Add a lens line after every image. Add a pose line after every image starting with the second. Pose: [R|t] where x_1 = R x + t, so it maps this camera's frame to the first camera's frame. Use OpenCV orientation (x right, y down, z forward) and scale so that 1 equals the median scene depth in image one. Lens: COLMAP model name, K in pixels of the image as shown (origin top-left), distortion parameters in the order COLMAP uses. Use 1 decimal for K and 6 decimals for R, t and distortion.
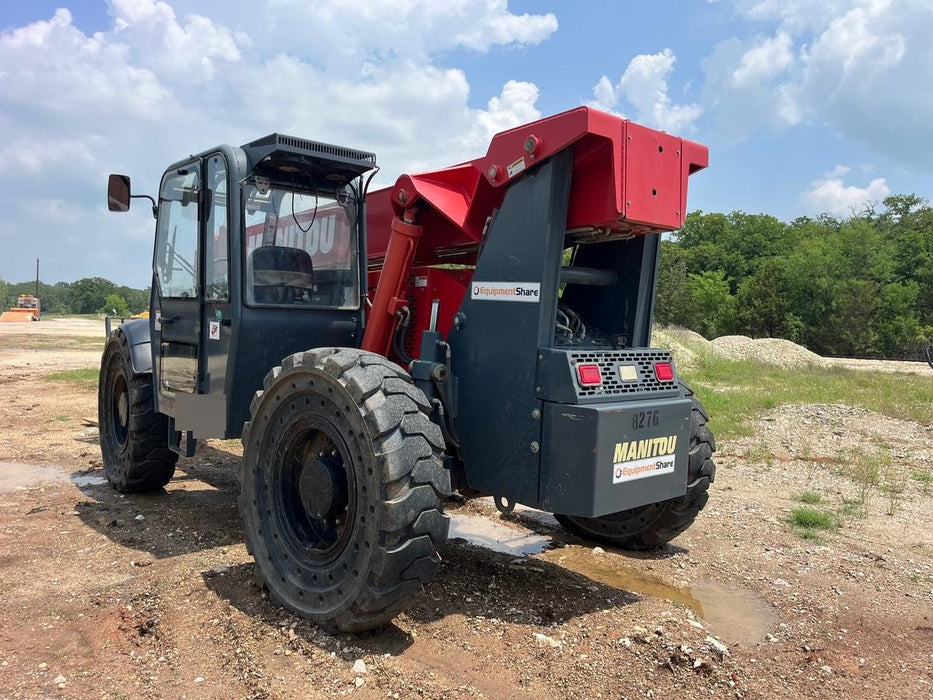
lens RADIAL K [[688.4, 0, 466.5], [0, 688.4, 350.0], [0, 0, 1]] dist [0.000003, 0.000849]
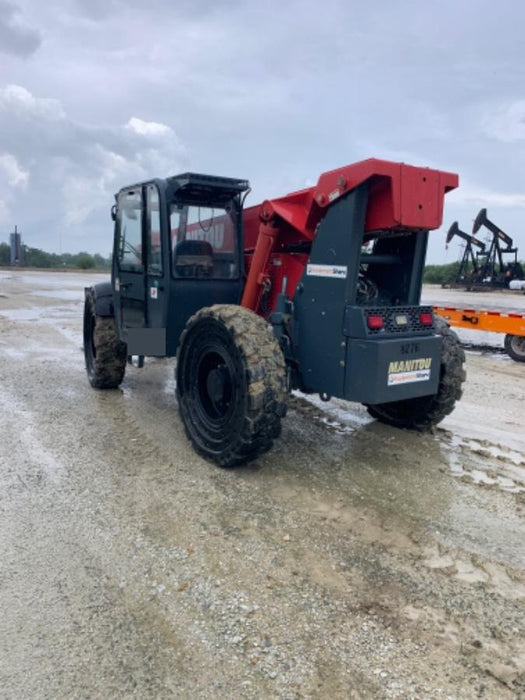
lens RADIAL K [[533.7, 0, 262.5], [0, 533.7, 350.0], [0, 0, 1]] dist [0.076824, -0.085116]
pose [[0.994441, 0.009287, -0.104886, 0.038006], [0.002553, 0.993683, 0.112195, -0.039407], [0.105265, -0.111839, 0.988135, -0.306915]]
